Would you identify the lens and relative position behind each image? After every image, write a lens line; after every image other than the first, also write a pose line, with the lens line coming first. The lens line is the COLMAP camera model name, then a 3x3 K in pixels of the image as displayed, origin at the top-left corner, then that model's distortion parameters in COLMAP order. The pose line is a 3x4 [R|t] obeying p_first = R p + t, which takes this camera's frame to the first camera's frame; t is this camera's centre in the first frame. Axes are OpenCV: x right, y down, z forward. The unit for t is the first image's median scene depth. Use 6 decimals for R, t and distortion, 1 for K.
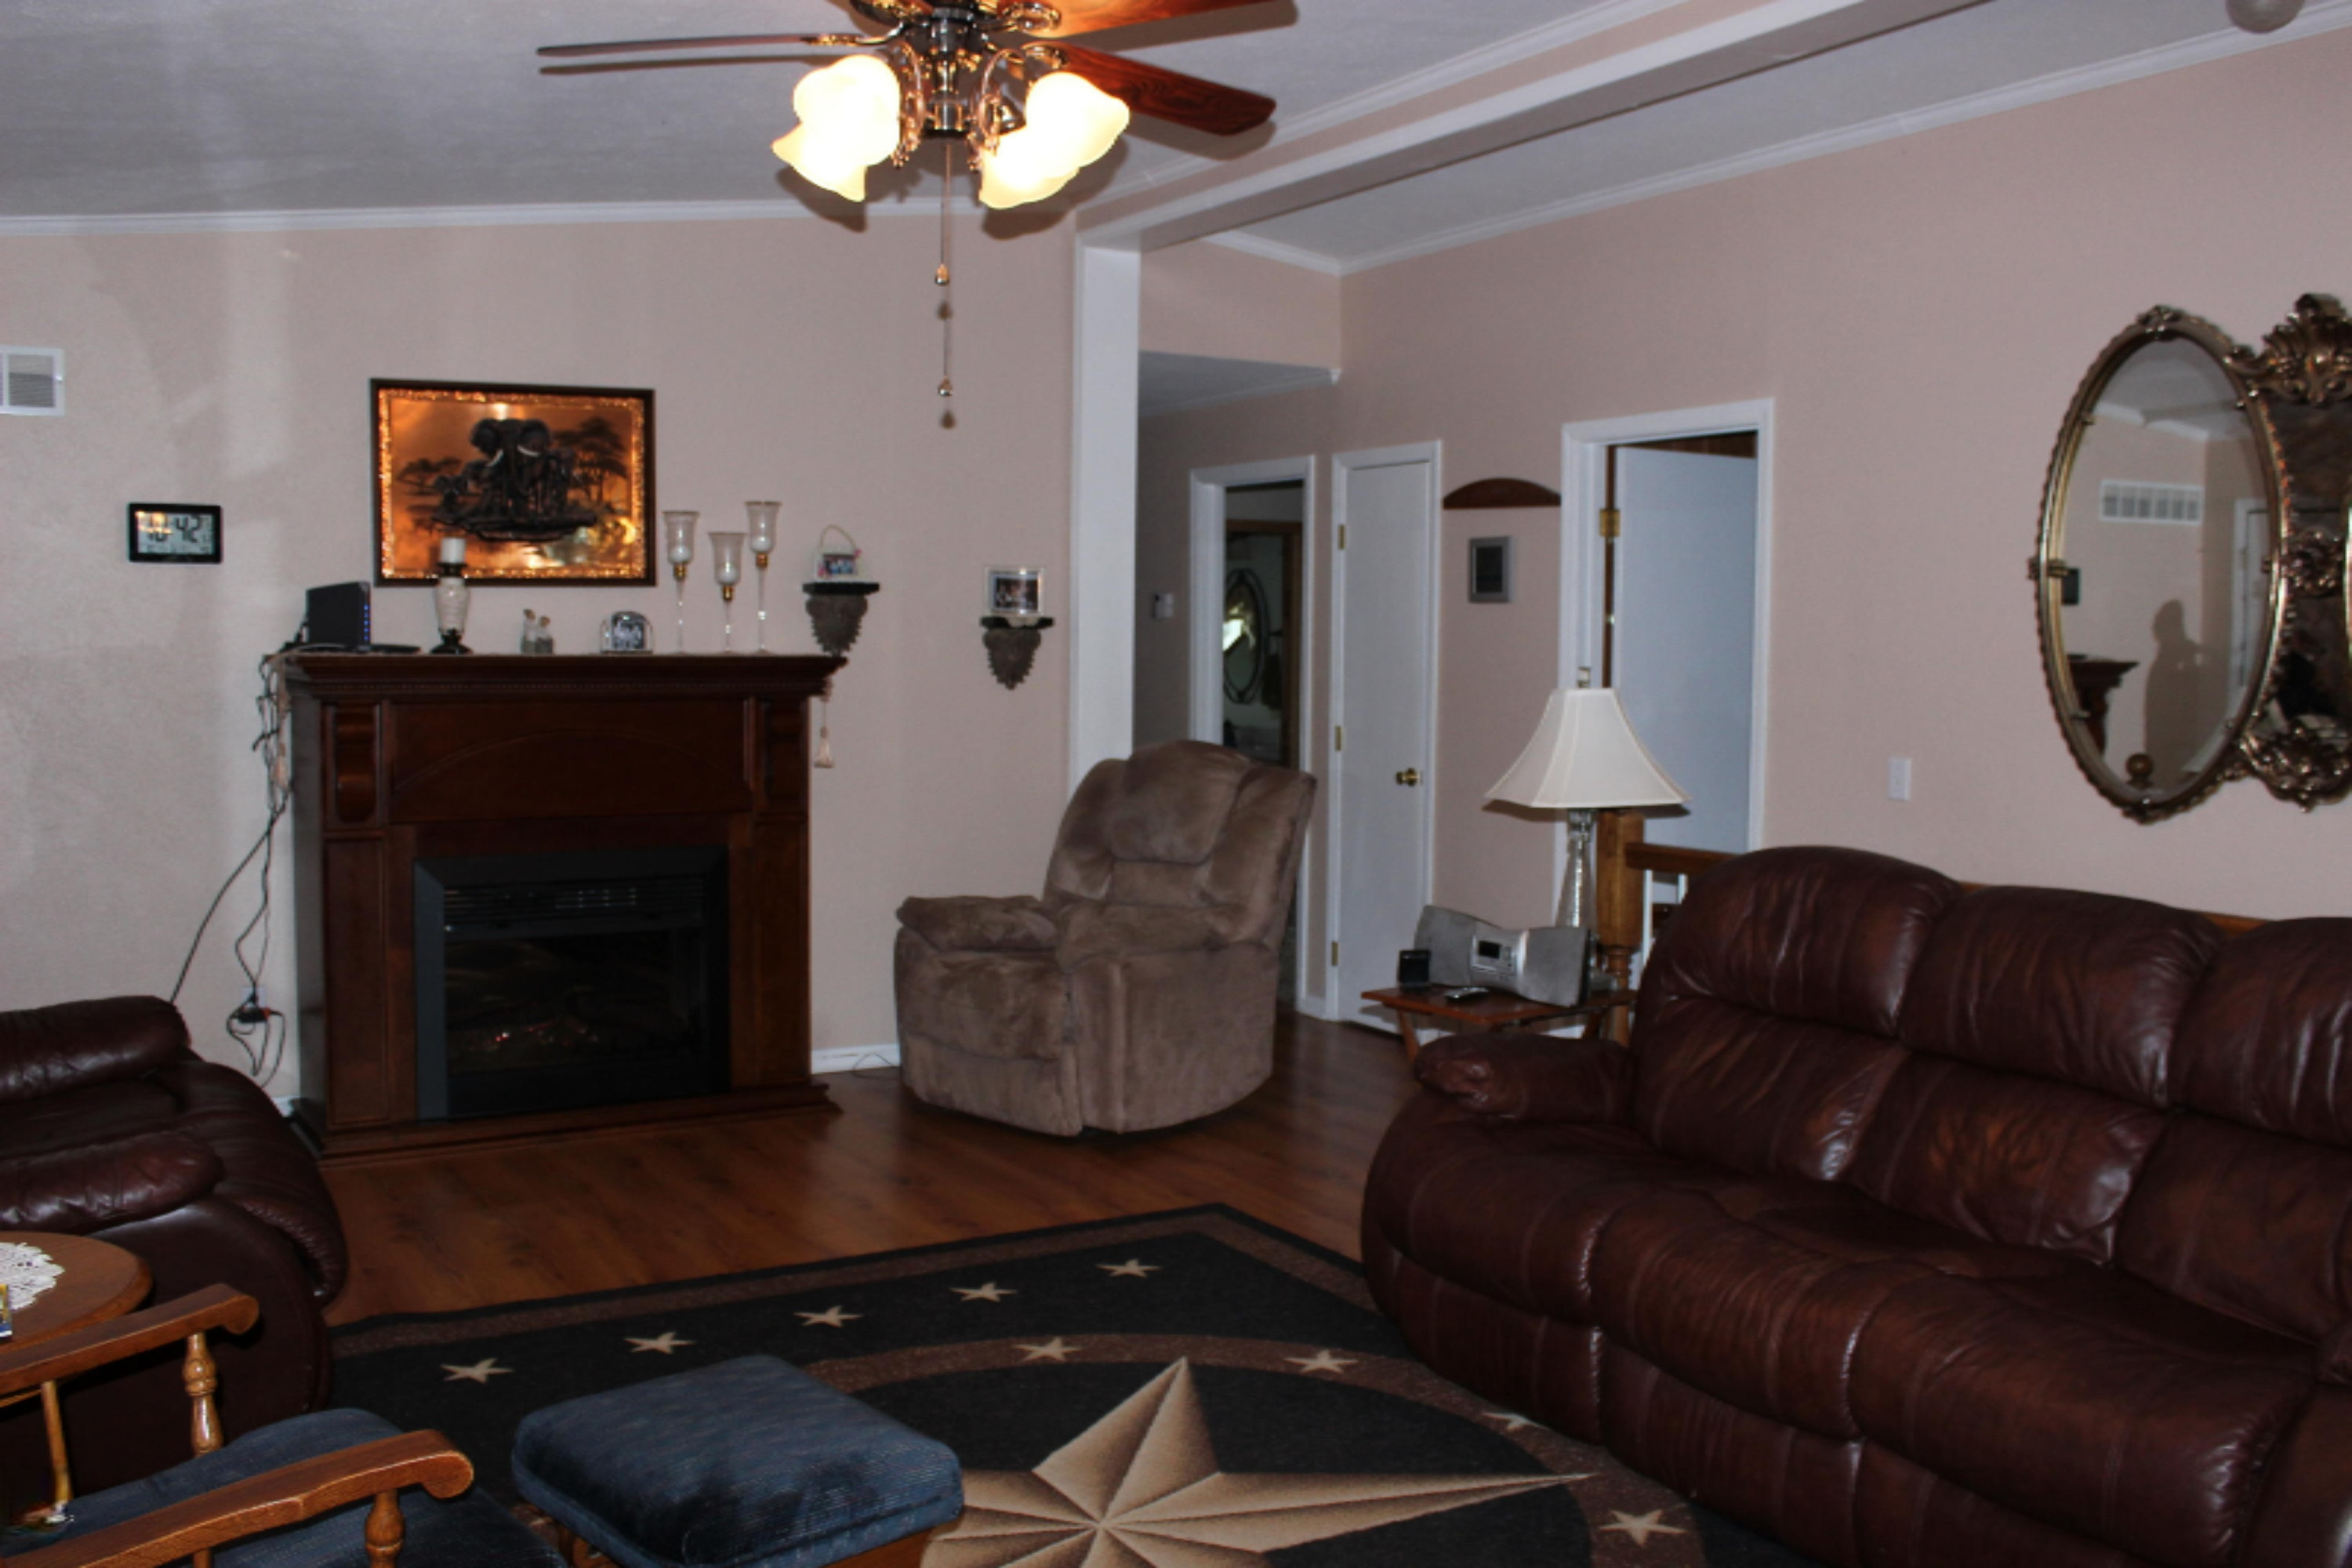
lens RADIAL K [[2071.2, 0, 1185.3], [0, 2071.2, 780.9], [0, 0, 1]] dist [-0.138286, 0.101309]
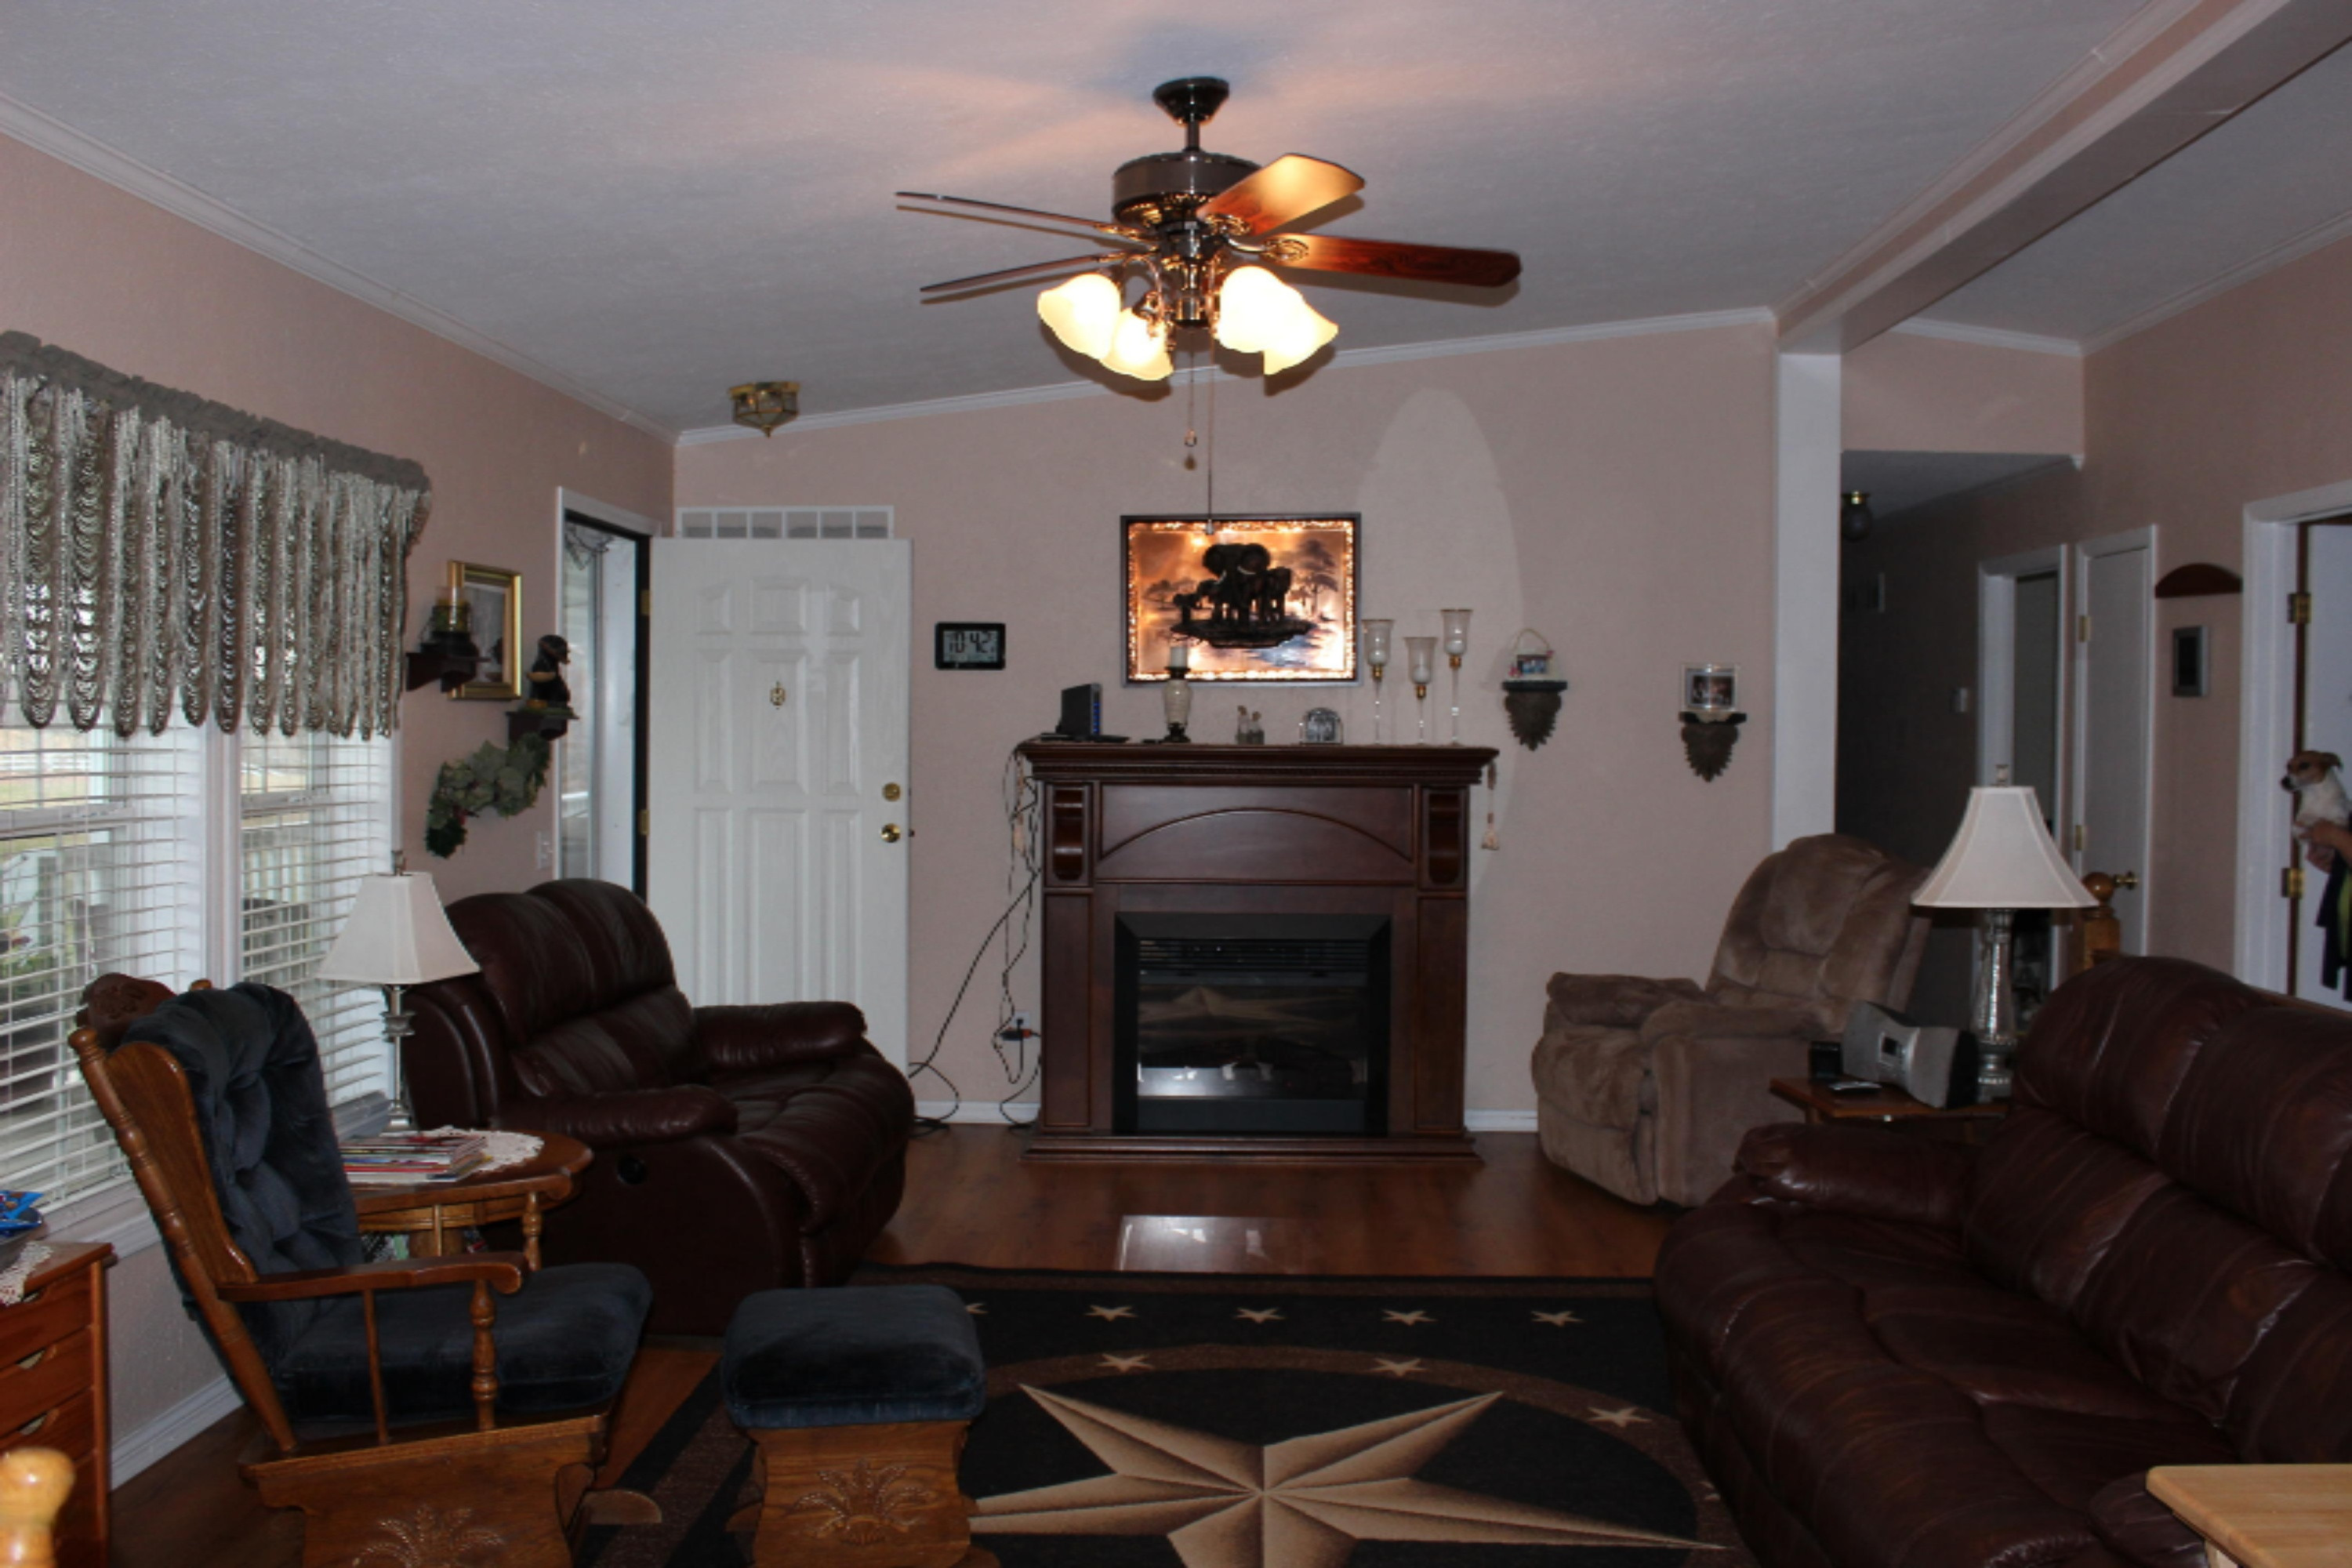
lens RADIAL K [[2071.2, 0, 1188.8], [0, 2071.2, 777.7], [0, 0, 1]] dist [-0.138286, 0.101309]
pose [[0.843073, 0.013221, -0.537636, 0.297081], [-0.037553, 0.998705, -0.034327, -0.001178], [0.536486, 0.049130, 0.842478, -0.014528]]
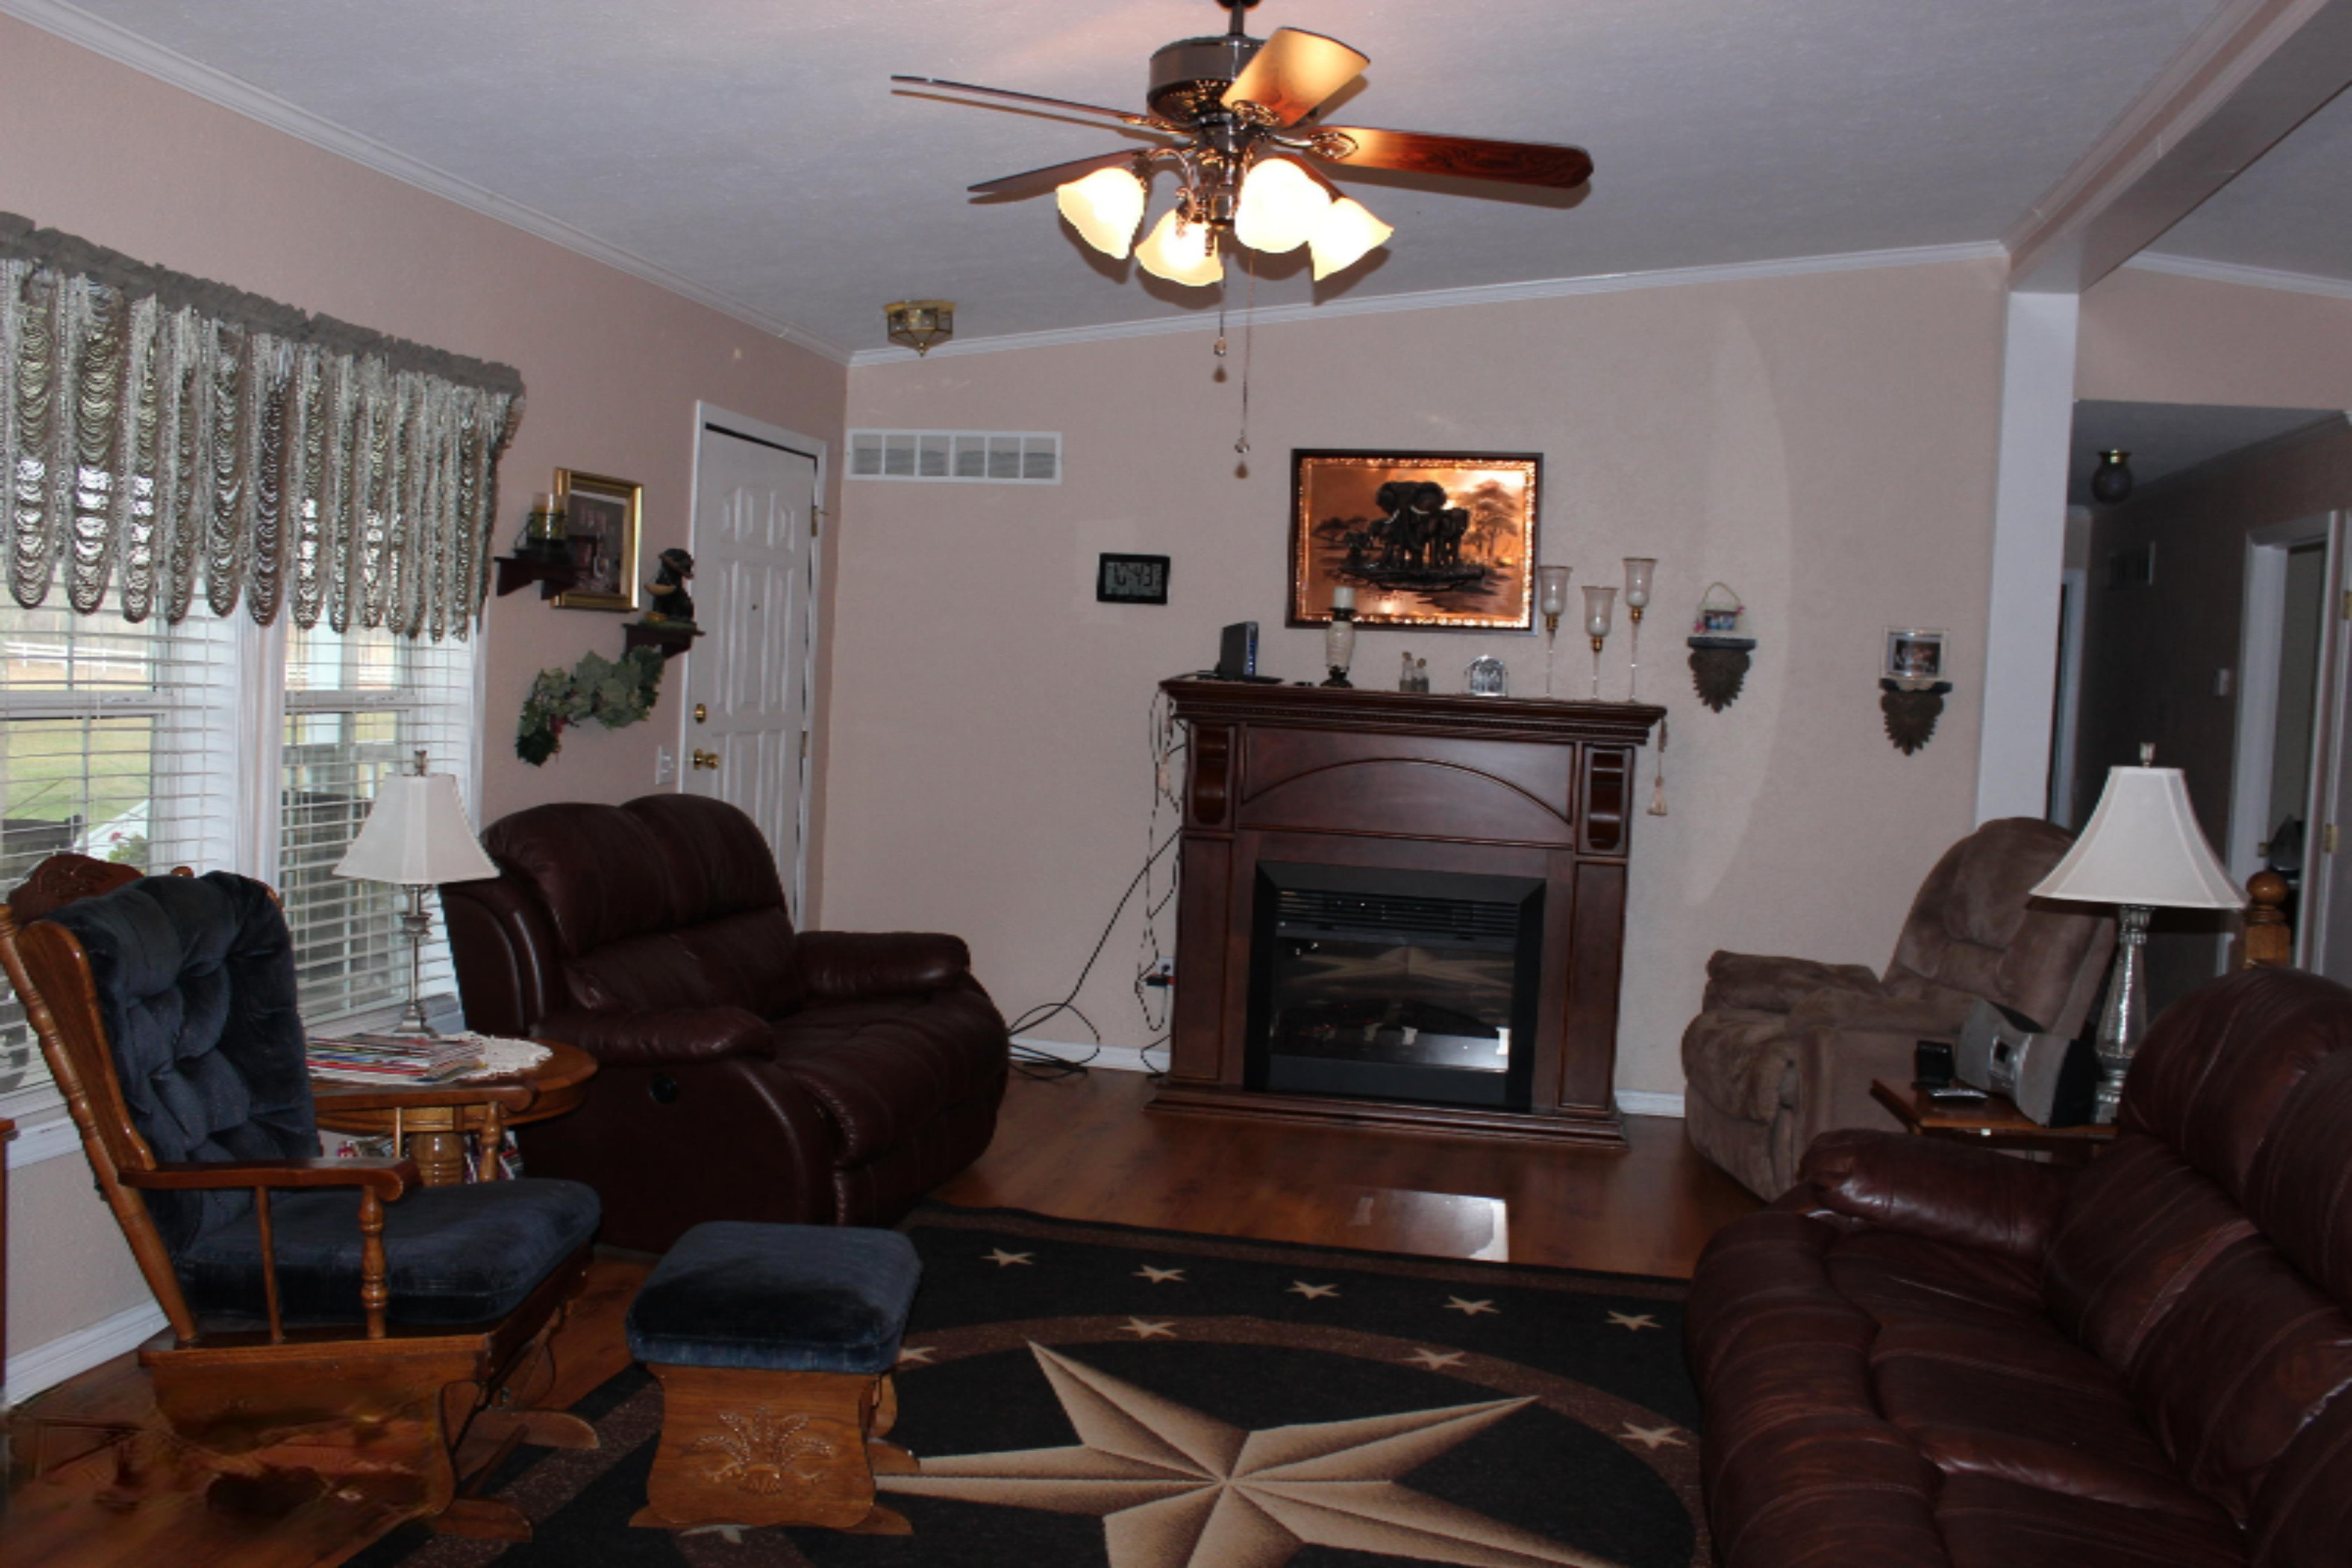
lens RADIAL K [[2071.2, 0, 1188.1], [0, 2071.2, 776.3], [0, 0, 1]] dist [-0.138286, 0.101309]
pose [[0.746555, 0.064471, -0.662193, 0.348243], [-0.088701, 0.996054, -0.003025, -0.002315], [0.659384, 0.060996, 0.749328, 0.080812]]
